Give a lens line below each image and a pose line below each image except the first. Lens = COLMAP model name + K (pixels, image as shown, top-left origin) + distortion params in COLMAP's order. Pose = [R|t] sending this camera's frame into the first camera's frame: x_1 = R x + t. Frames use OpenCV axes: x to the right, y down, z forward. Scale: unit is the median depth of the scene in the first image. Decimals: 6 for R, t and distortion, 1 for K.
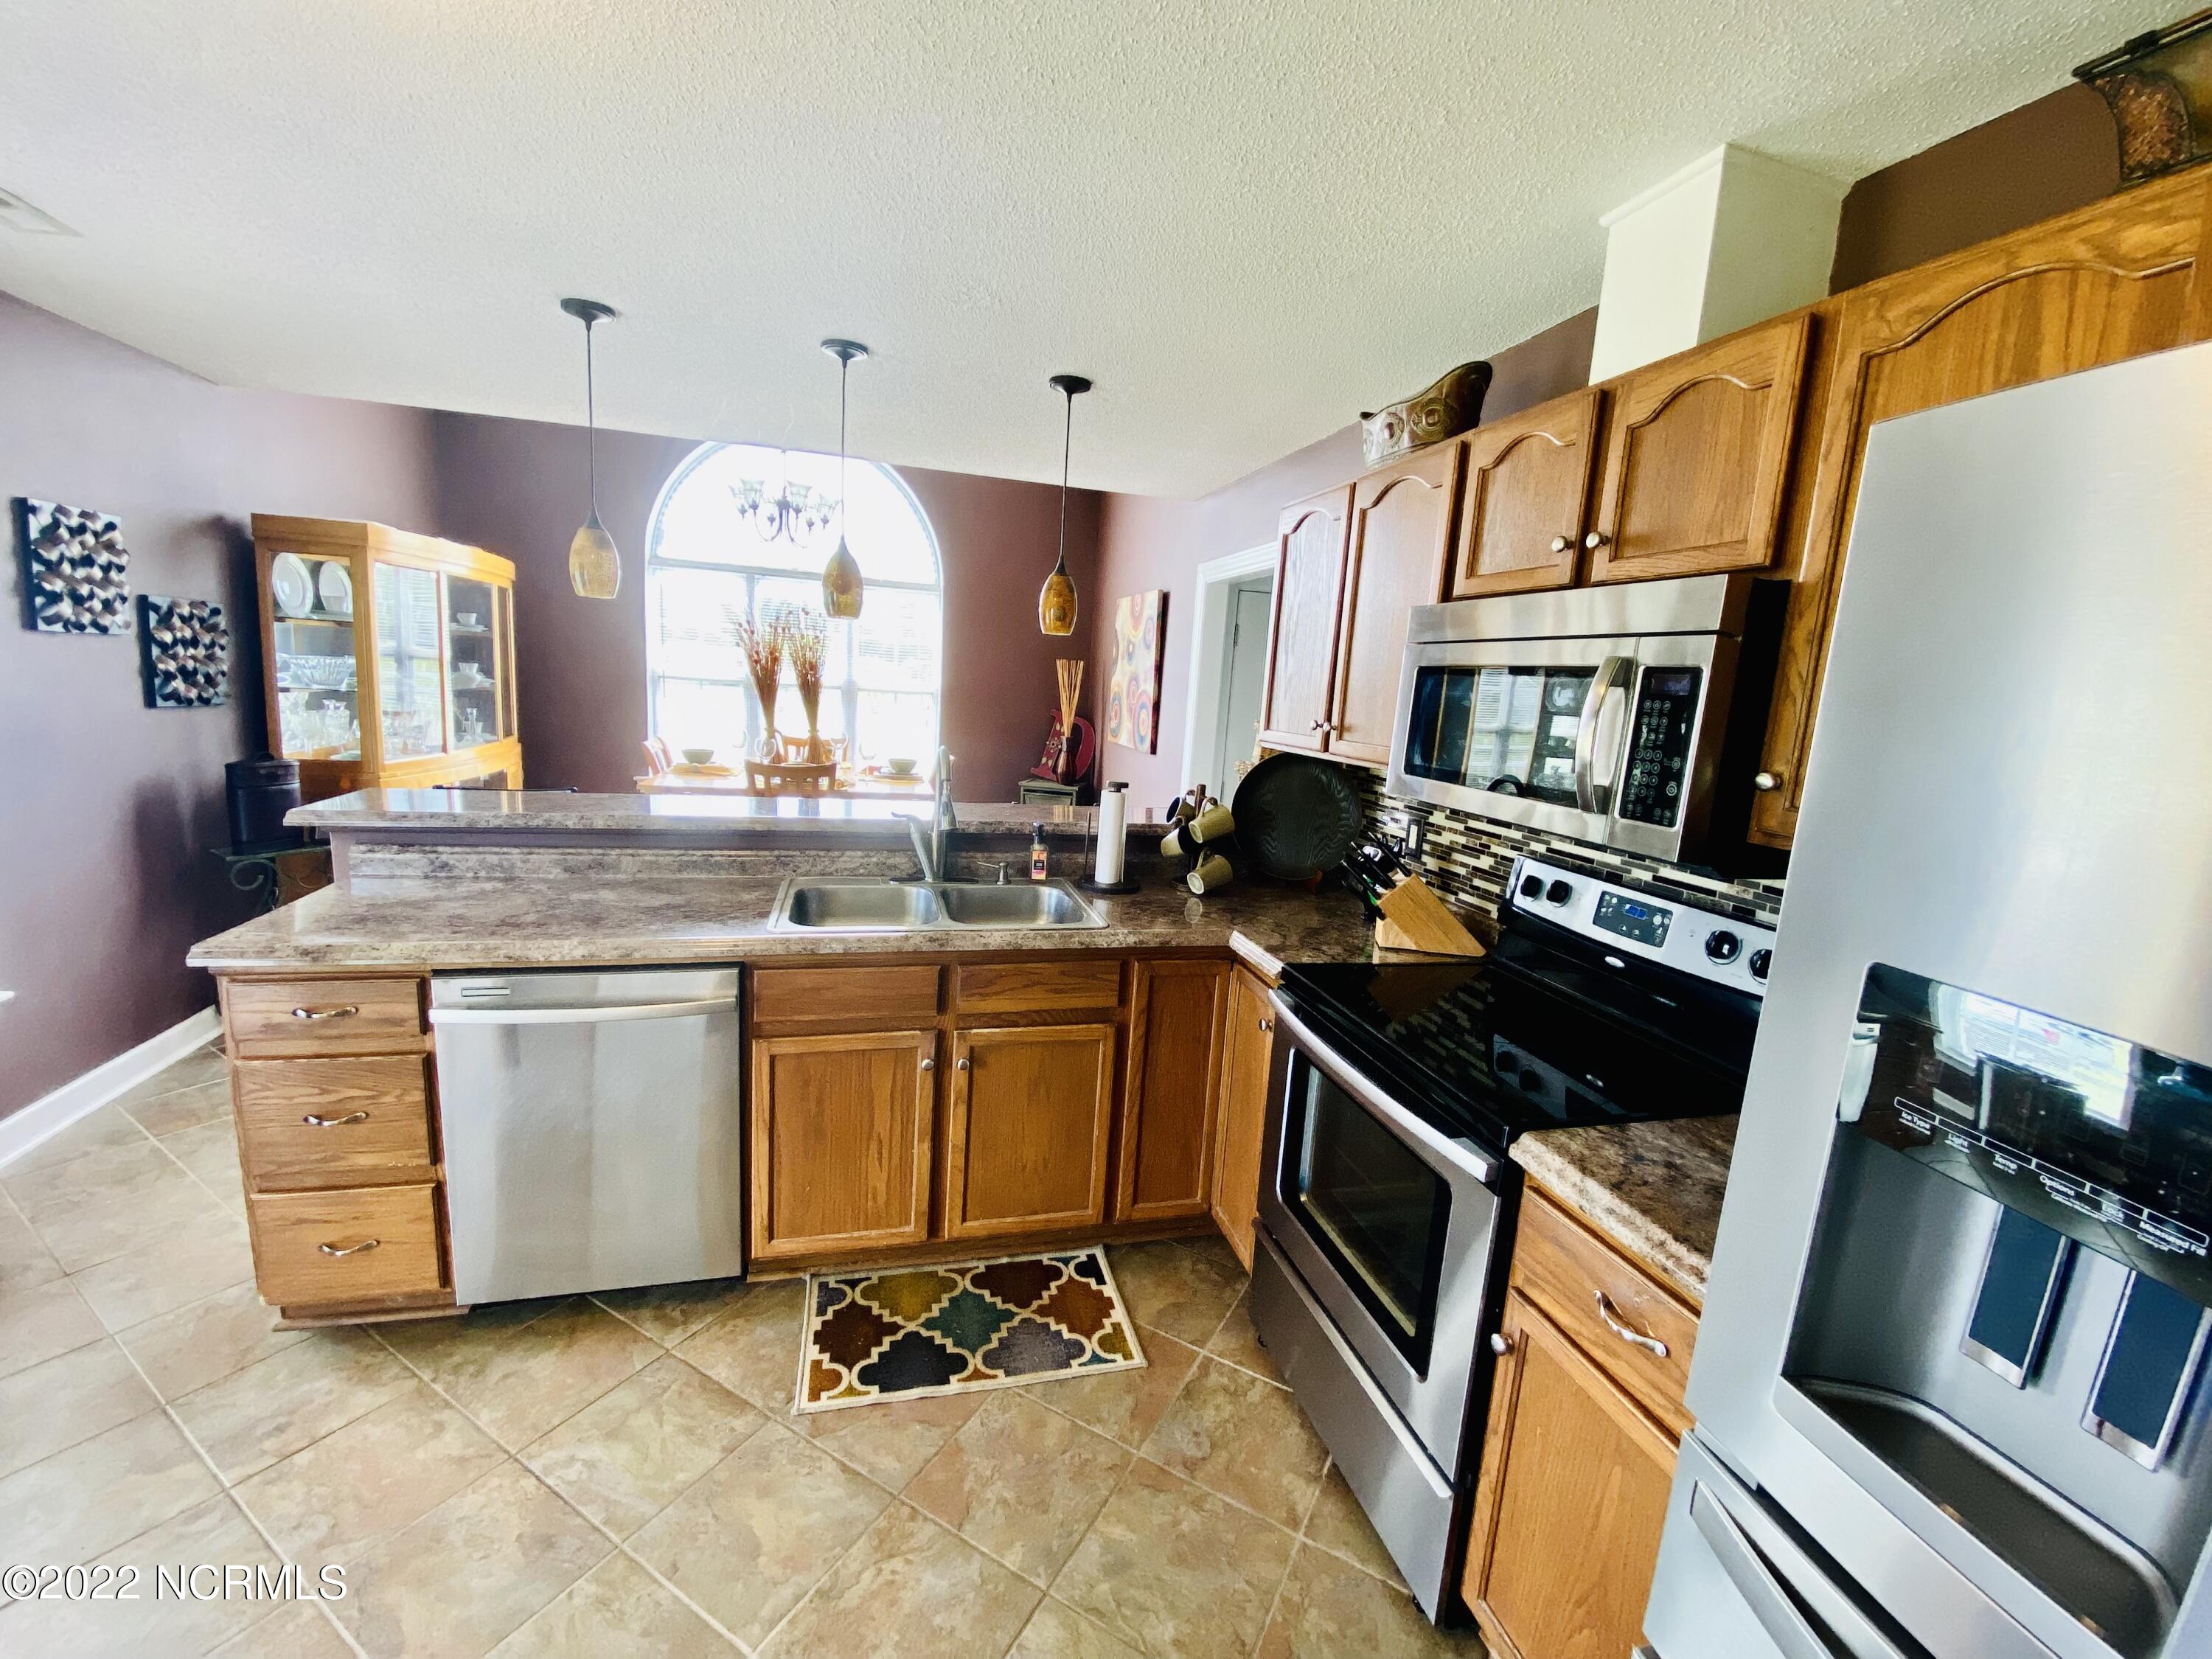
lens RADIAL K [[893.0, 0, 1098.6], [0, 893.0, 843.3], [0, 0, 1]] dist [0.034963, -0.023358]
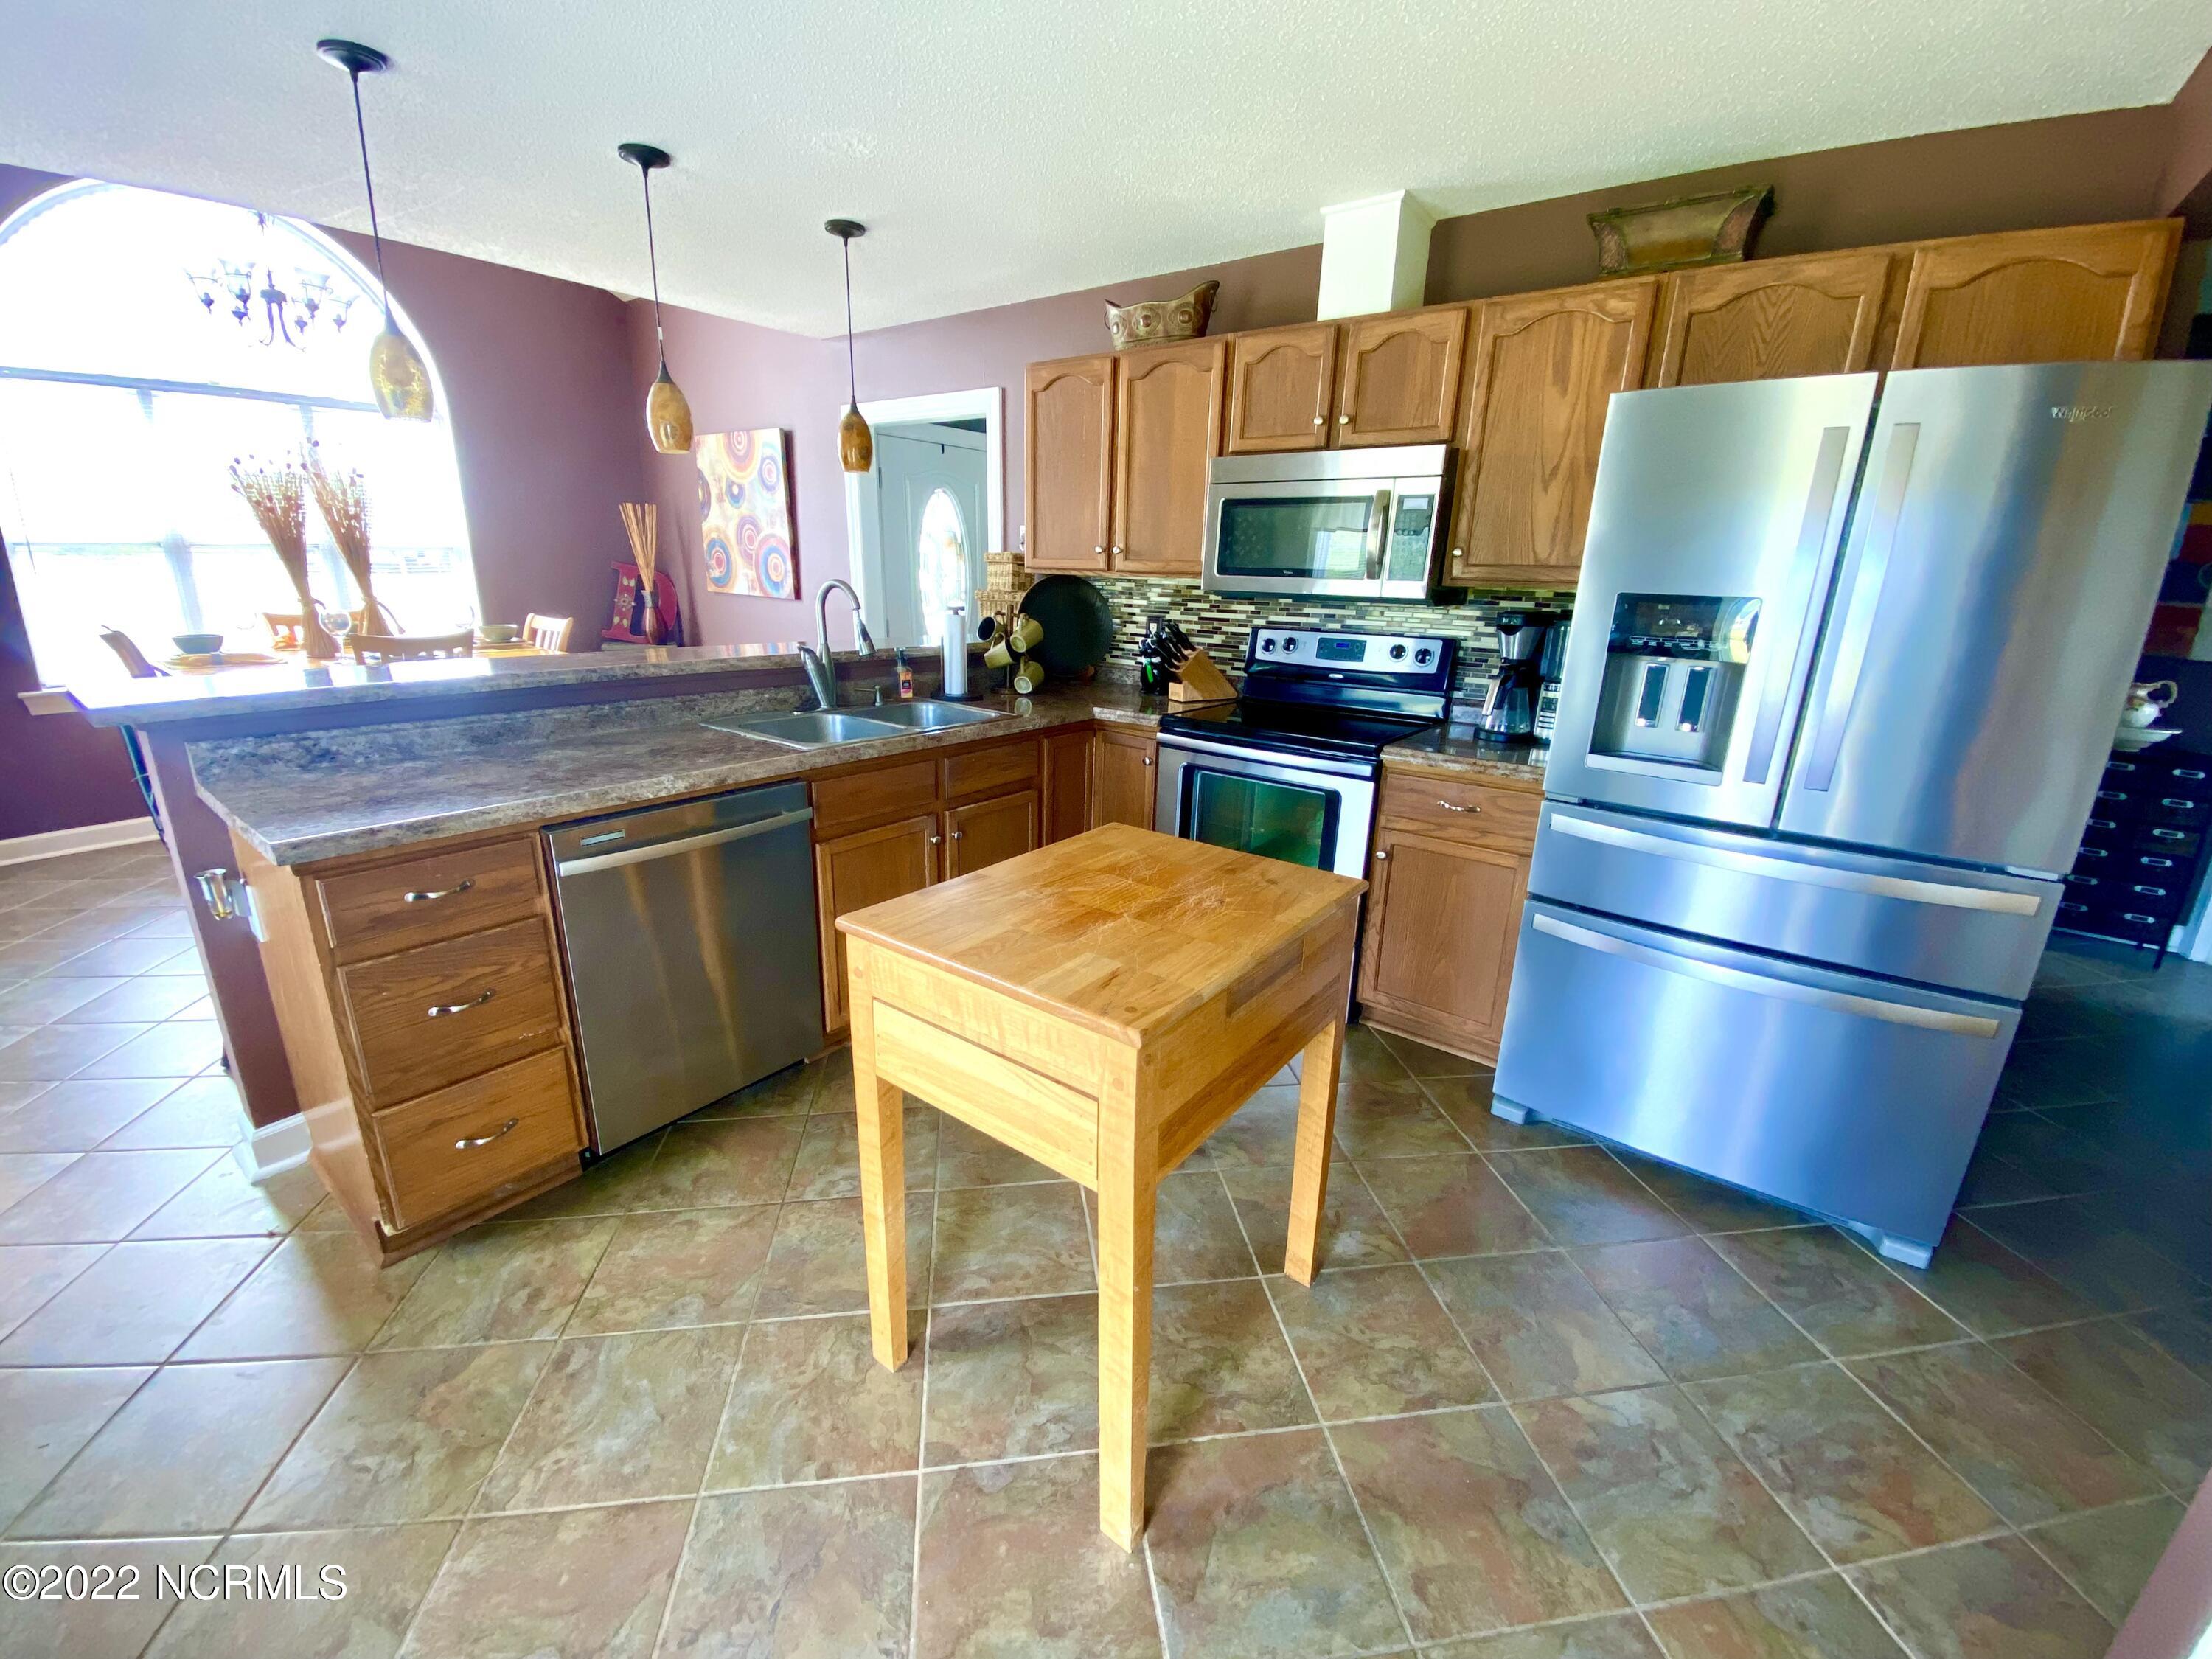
lens RADIAL K [[893.0, 0, 1098.6], [0, 893.0, 843.3], [0, 0, 1]] dist [0.034963, -0.023358]
pose [[0.790002, -0.220103, 0.572233, -0.755236], [0.133705, 0.972723, 0.189560, 0.048993], [-0.598347, -0.073242, 0.797882, -0.119844]]
